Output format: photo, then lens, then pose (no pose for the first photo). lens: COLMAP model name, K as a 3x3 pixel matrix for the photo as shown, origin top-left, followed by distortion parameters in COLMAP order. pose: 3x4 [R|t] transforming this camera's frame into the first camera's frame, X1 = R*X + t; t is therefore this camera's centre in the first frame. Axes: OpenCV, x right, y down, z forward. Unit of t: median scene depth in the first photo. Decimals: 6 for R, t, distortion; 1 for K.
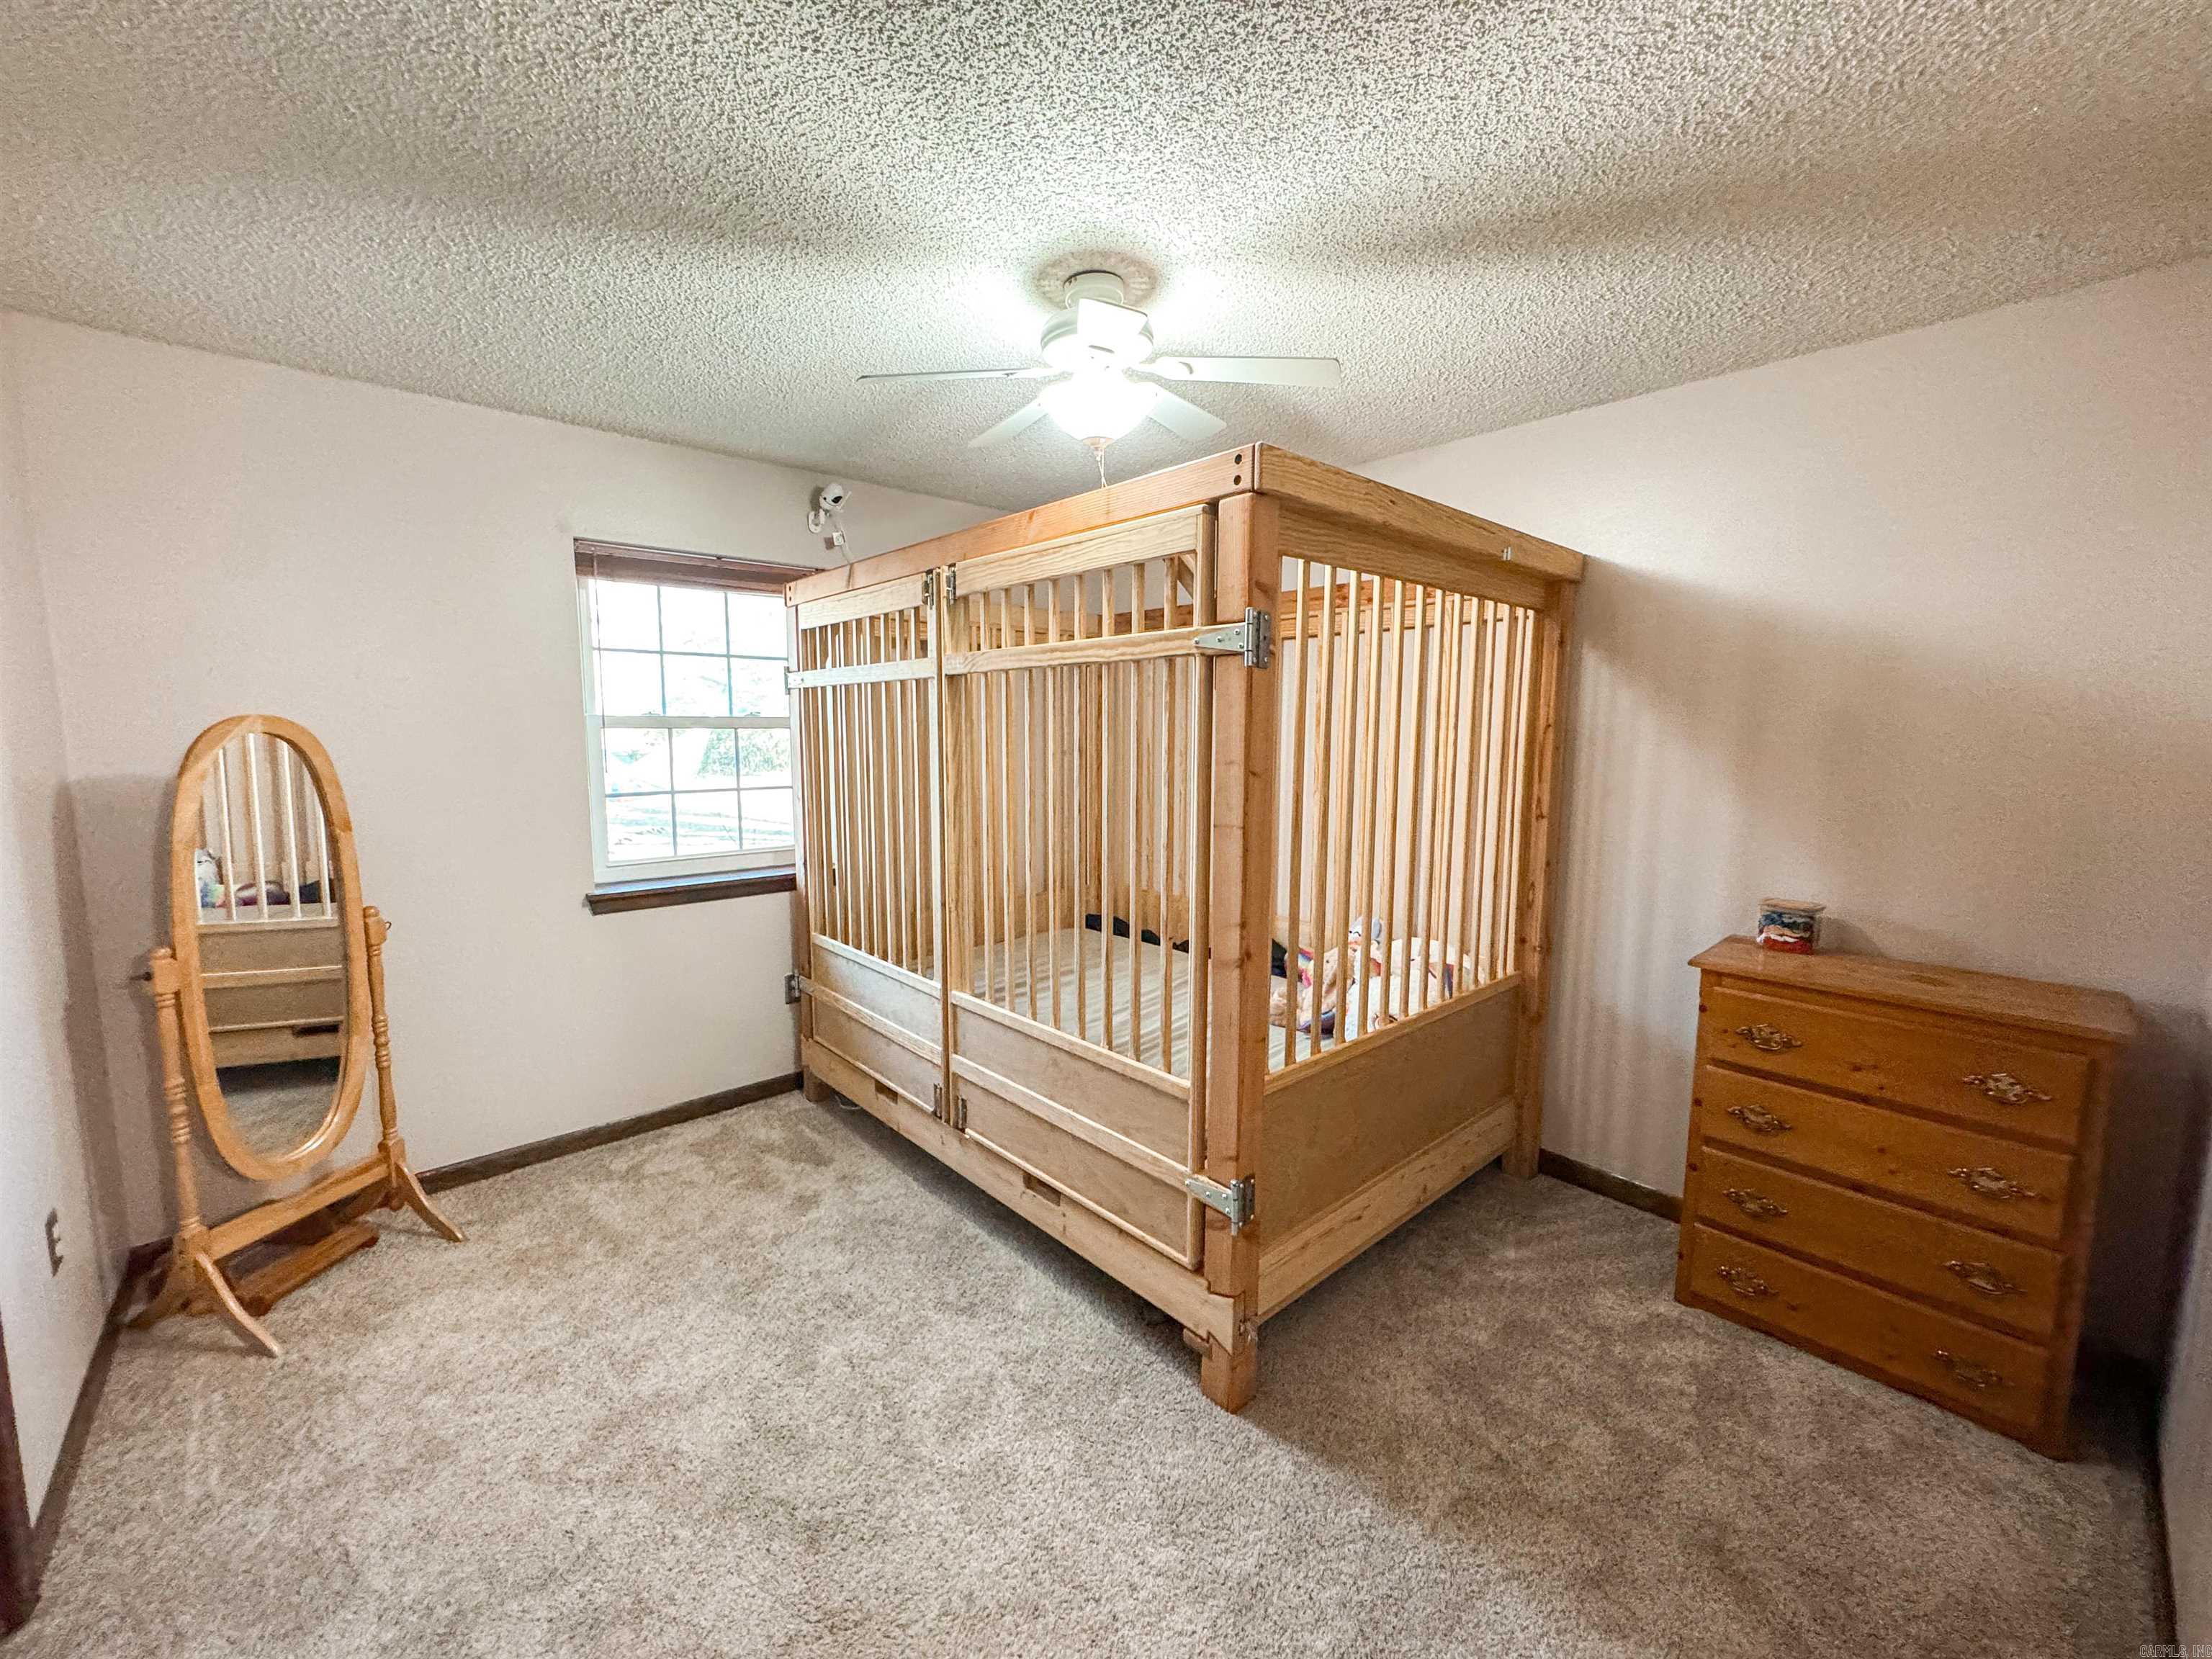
lens RADIAL K [[883.2, 0, 1105.8], [0, 883.2, 823.3], [0, 0, 1]] dist [-0.003912, 0.000829]
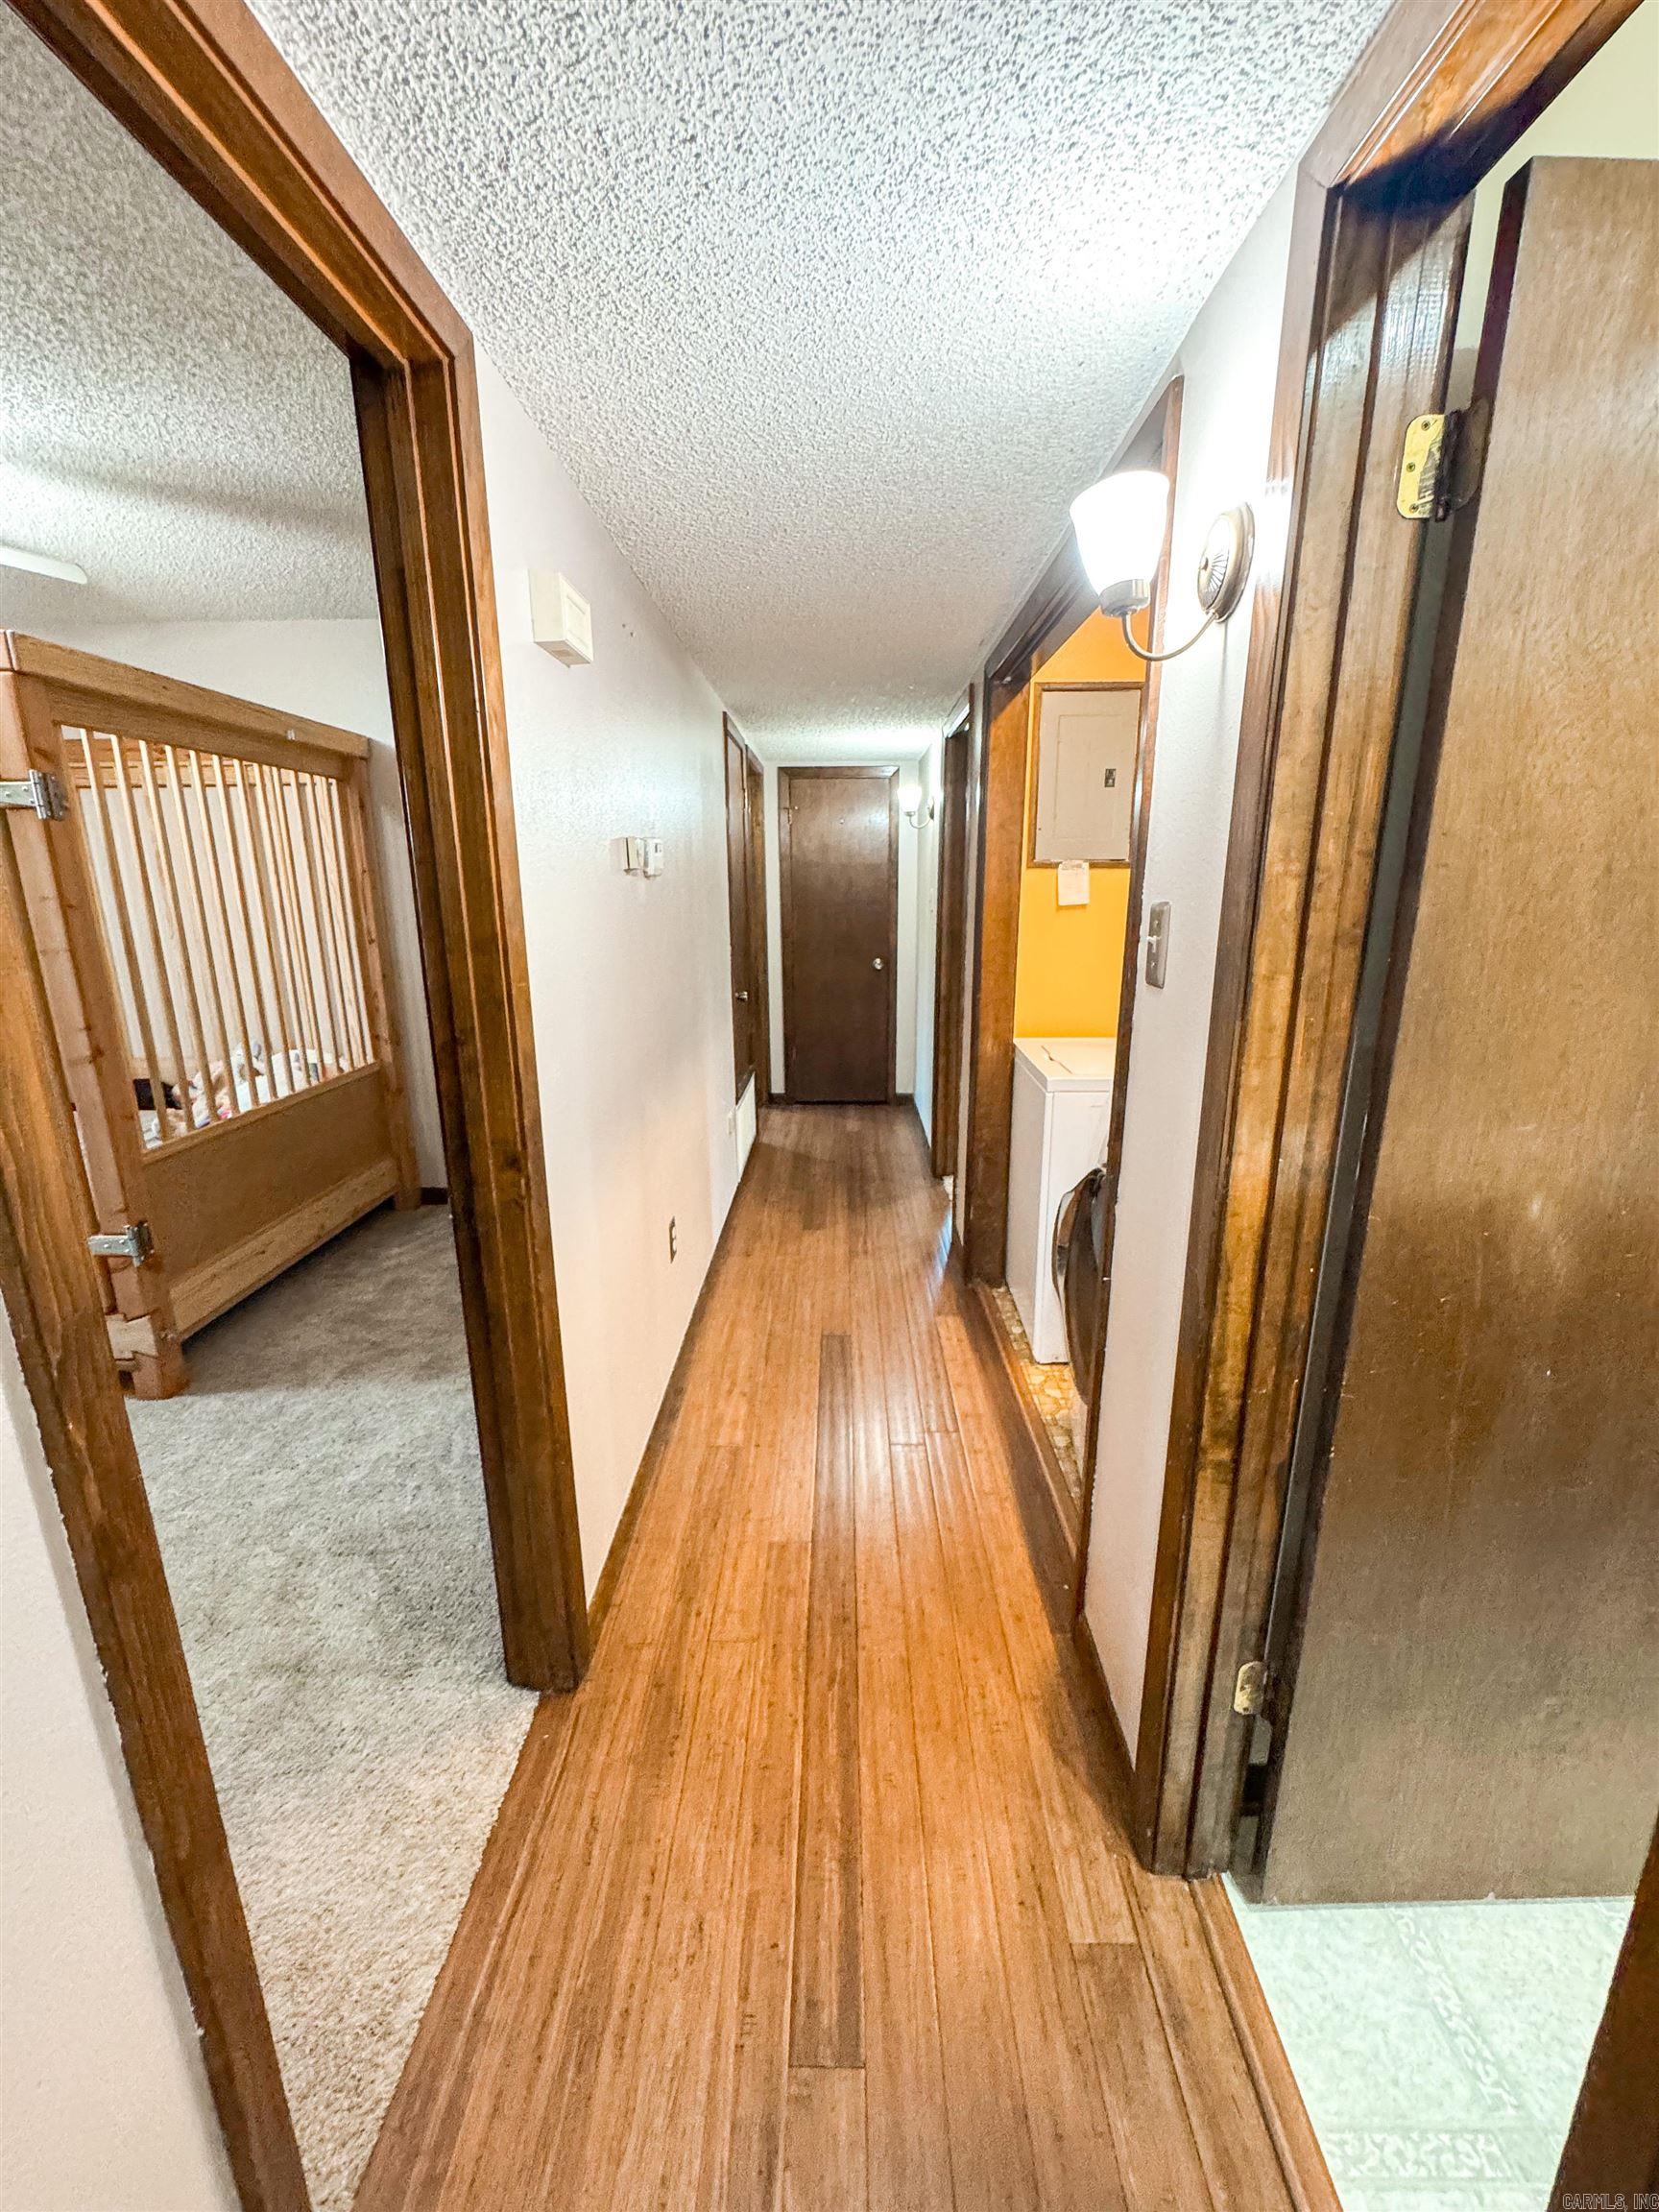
lens RADIAL K [[883.2, 0, 835.0], [0, 883.2, 1100.7], [0, 0, 1]] dist [-0.003912, 0.000829]
pose [[0.675376, -0.187754, 0.713172, -0.039074], [0.090133, 0.980814, 0.172859, 0.085838], [-0.731944, -0.052464, 0.679342, -0.595268]]
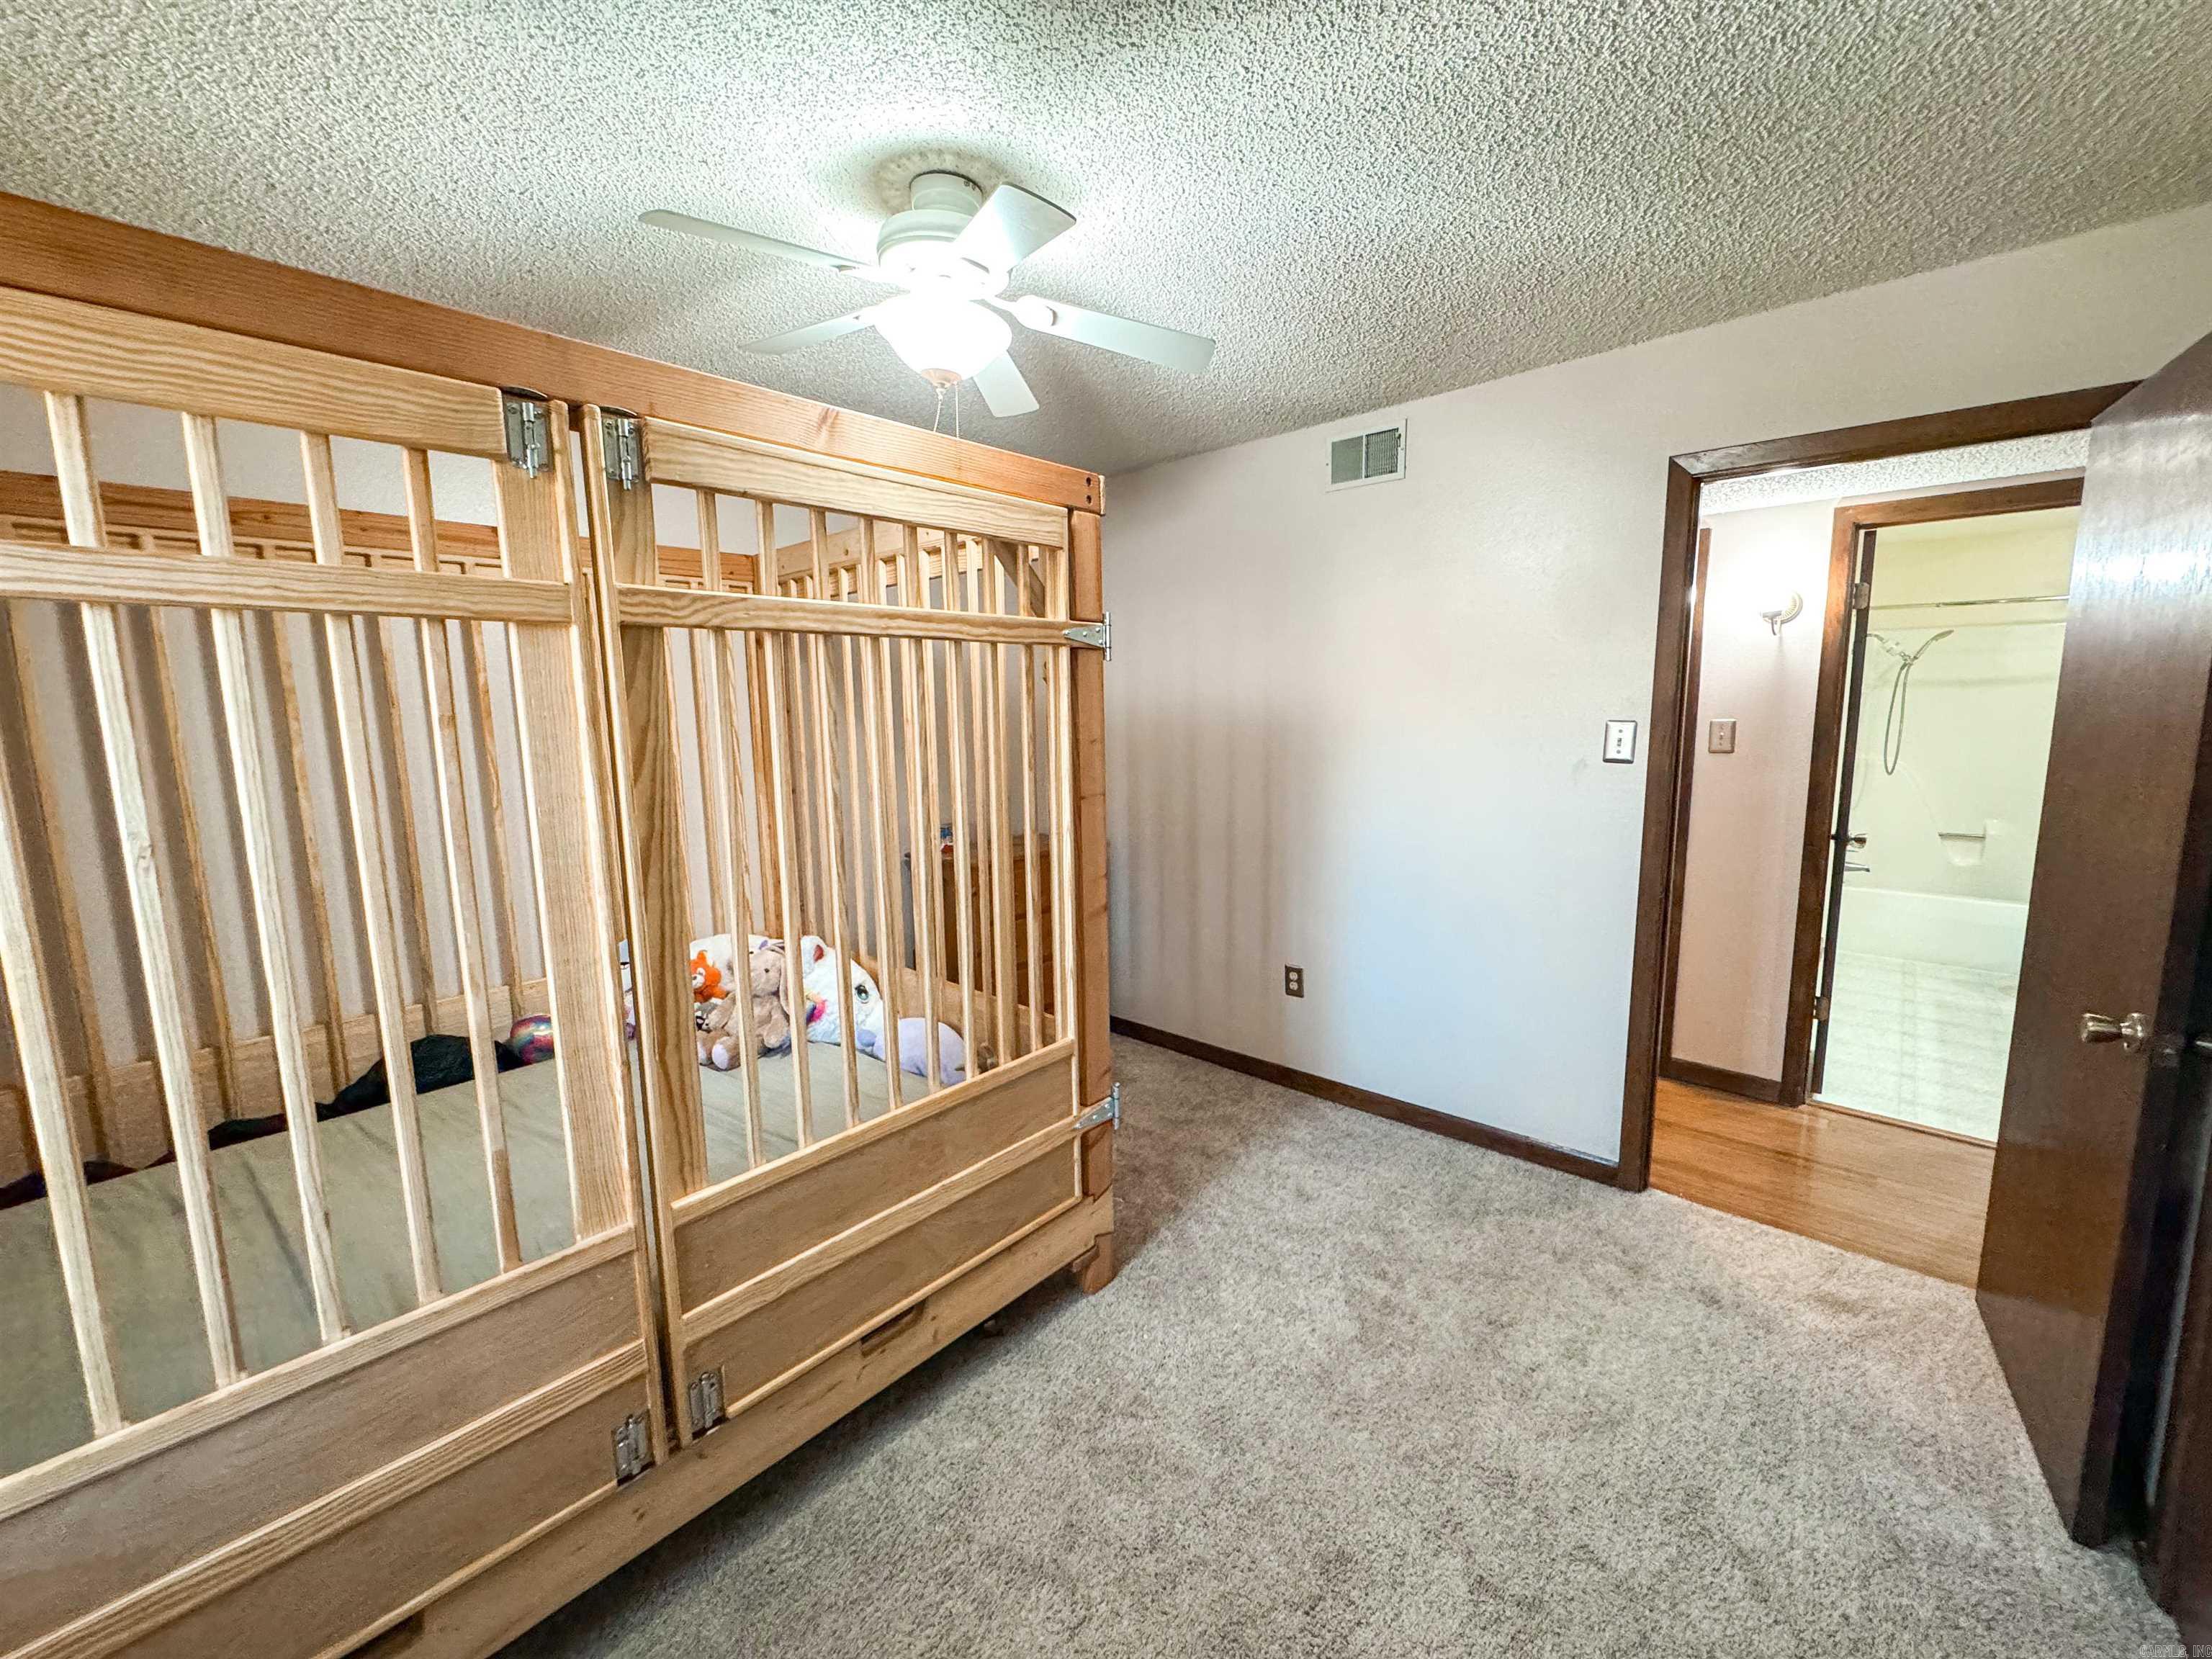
lens RADIAL K [[883.2, 0, 1110.1], [0, 883.2, 832.1], [0, 0, 1]] dist [-0.003912, 0.000829]
pose [[-0.104790, -0.141379, 0.984394, -0.929815], [0.123570, 0.980322, 0.153948, -0.115619], [-0.986787, 0.137774, -0.085257, 0.985555]]
